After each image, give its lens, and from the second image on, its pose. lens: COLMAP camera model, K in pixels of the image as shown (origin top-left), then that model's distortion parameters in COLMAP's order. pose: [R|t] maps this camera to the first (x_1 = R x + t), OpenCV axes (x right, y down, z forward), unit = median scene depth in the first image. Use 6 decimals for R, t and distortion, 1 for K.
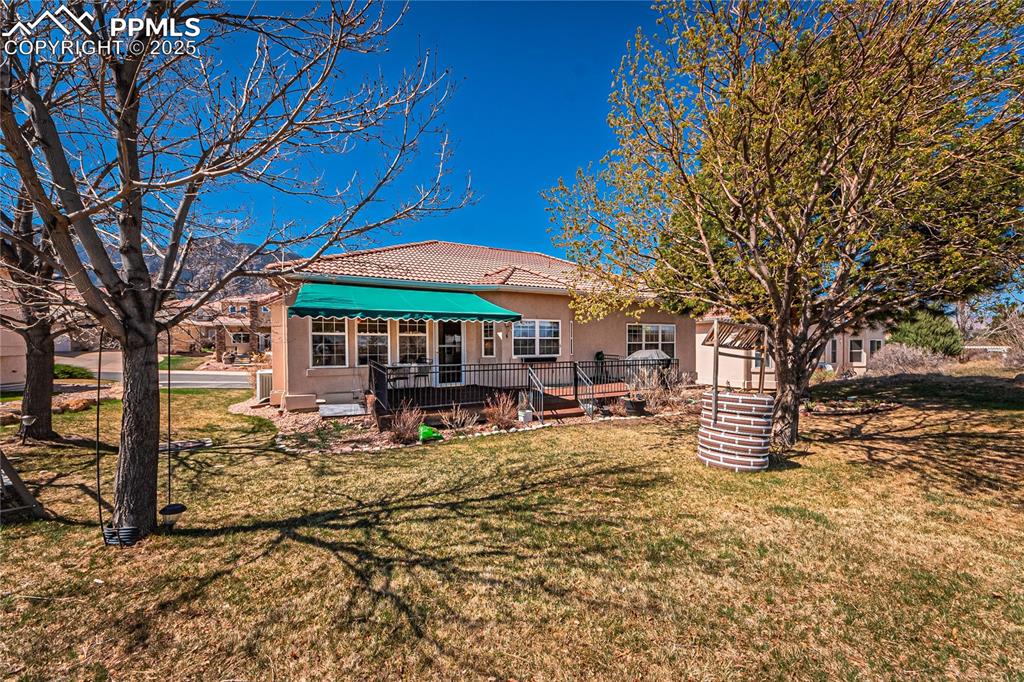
lens RADIAL K [[370.7, 0, 512.0], [0, 370.7, 341.0], [0, 0, 1]] dist [0.000724, 0.000069]
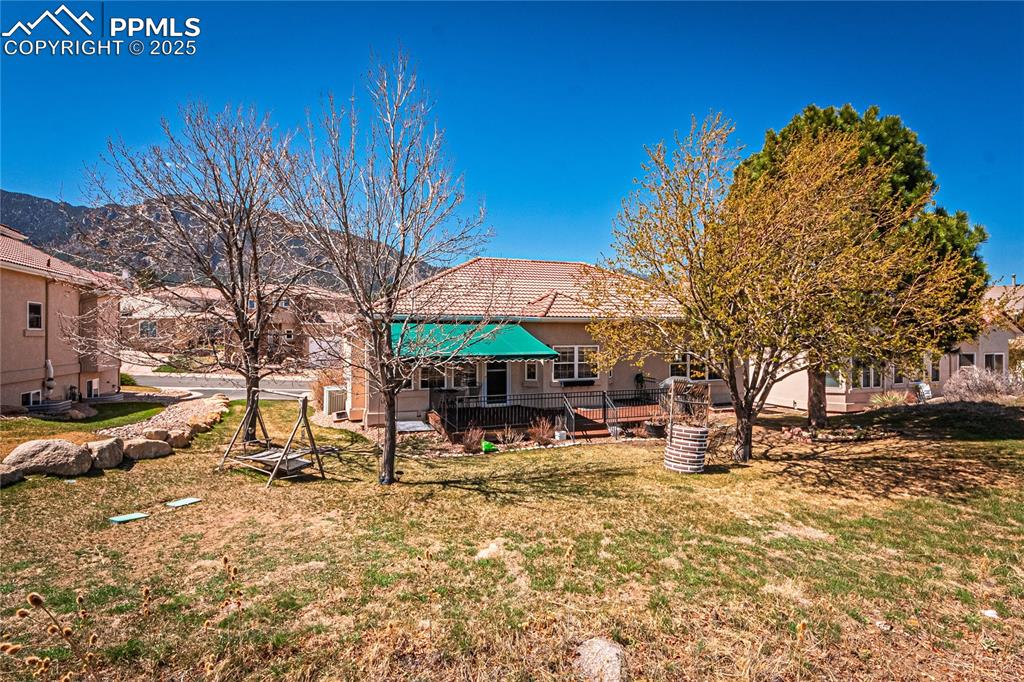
lens RADIAL K [[428.6, 0, 512.0], [0, 428.6, 341.0], [0, 0, 1]] dist [-0.000926, -0.000132]
pose [[0.994427, 0.003489, -0.105366, 0.026500], [-0.004717, 0.999924, -0.011411, -0.108947], [0.105319, 0.011844, 0.994368, -0.502977]]
